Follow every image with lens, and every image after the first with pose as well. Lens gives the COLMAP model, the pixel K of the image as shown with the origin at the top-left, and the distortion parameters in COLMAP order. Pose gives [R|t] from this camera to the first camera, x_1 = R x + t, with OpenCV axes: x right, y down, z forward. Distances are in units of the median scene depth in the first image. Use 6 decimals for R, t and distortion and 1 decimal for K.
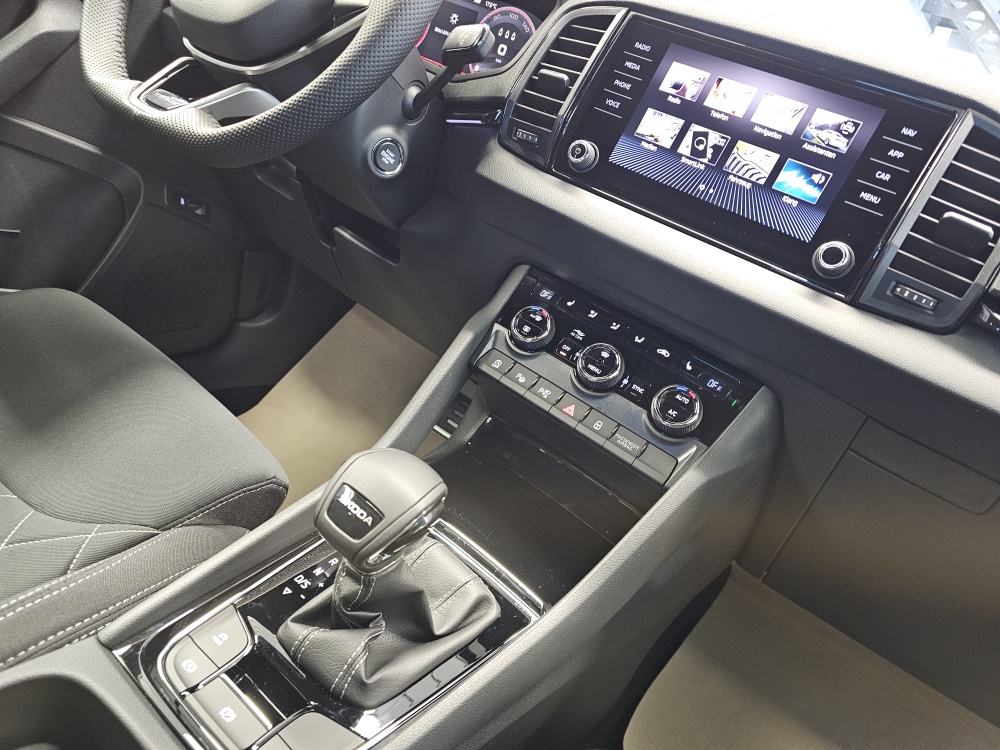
lens RADIAL K [[690.9, 0, 500.0], [0, 690.9, 375.0], [0, 0, 1]] dist [0.049647, -0.062943]
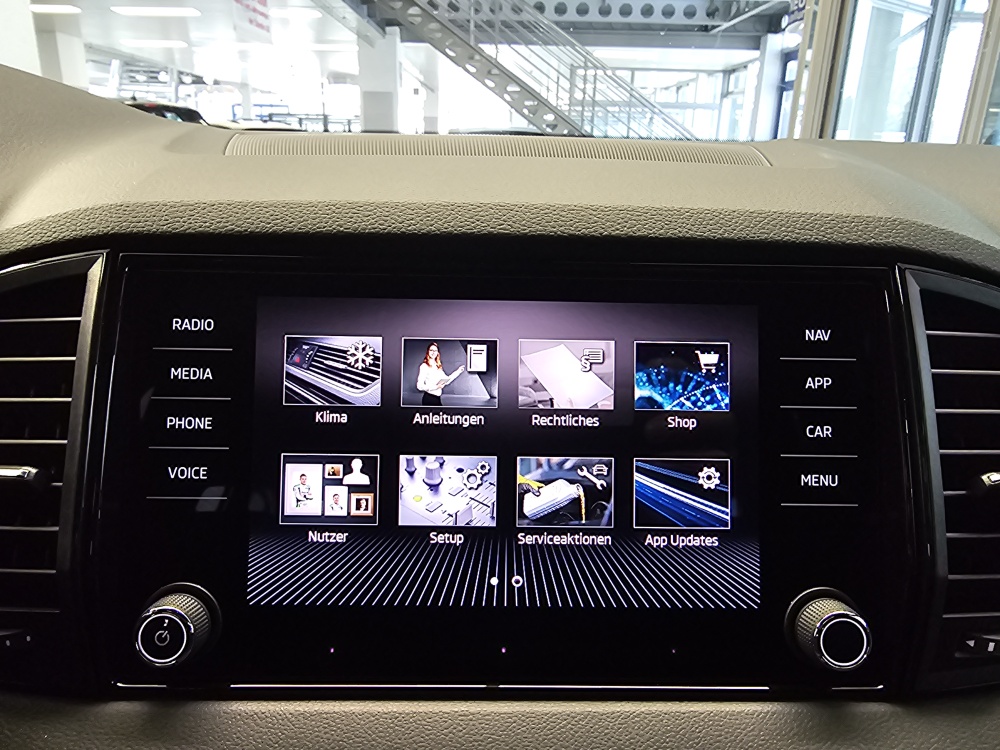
lens RADIAL K [[740.8, 0, 501.1], [0, 740.8, 378.0], [0, 0, 1]] dist [0.003656, -0.001776]
pose [[0.763266, -0.432096, 0.480331, 0.128510], [0.459672, 0.885615, 0.066241, -0.417418], [-0.454011, 0.170235, 0.874582, 0.580350]]
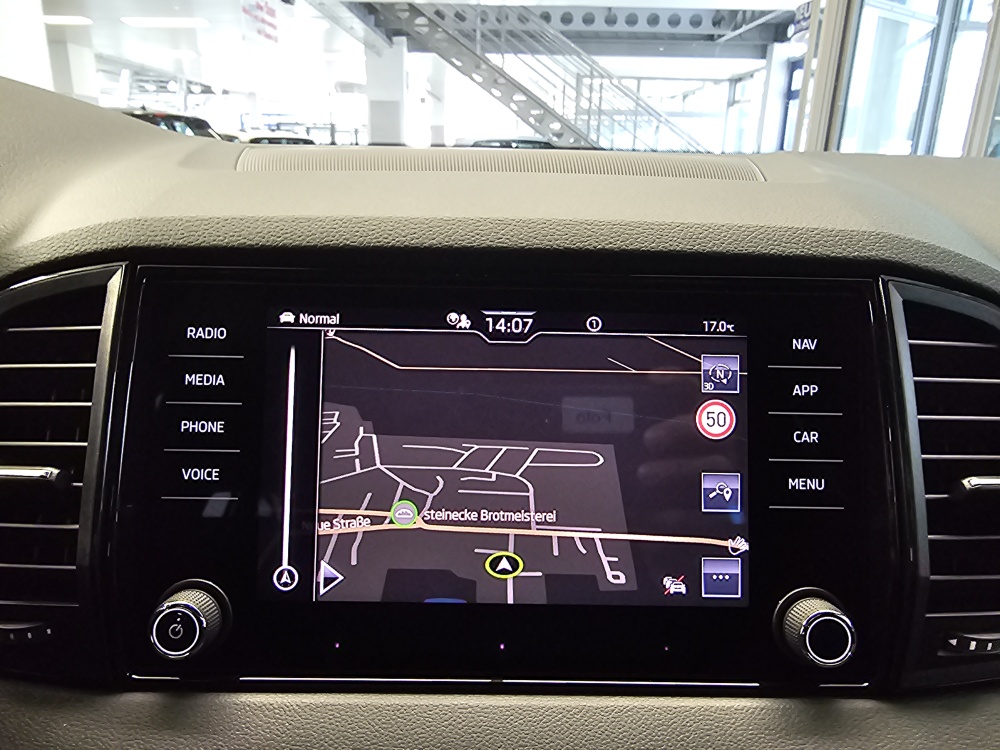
lens RADIAL K [[744.1, 0, 500.0], [0, 744.1, 375.0], [0, 0, 1]] dist [0.000556, 0.003347]
pose [[0.768821, -0.423403, 0.479212, 0.120689], [0.458367, 0.887428, 0.048700, -0.415922], [-0.445886, 0.182214, 0.876347, 0.558001]]
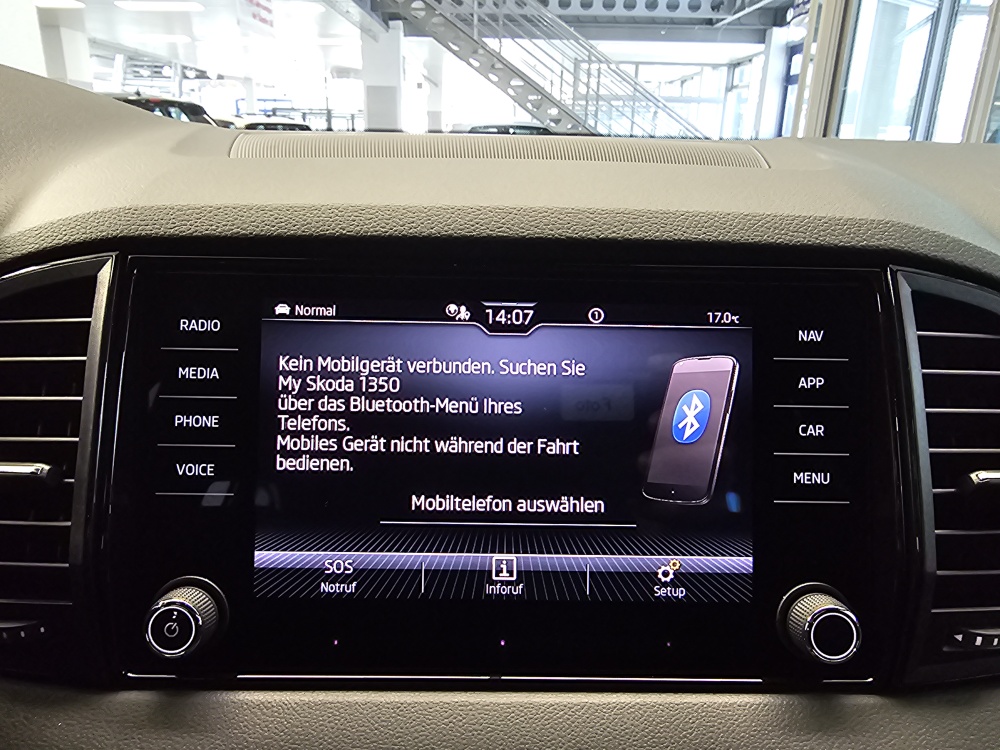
lens RADIAL K [[741.0, 0, 500.0], [0, 741.0, 379.0], [0, 0, 1]] dist [0.001420, 0.000460]
pose [[0.766612, -0.435564, 0.471795, 0.126756], [0.459387, 0.885398, 0.070954, -0.419650], [-0.448631, 0.162342, 0.878849, 0.568710]]
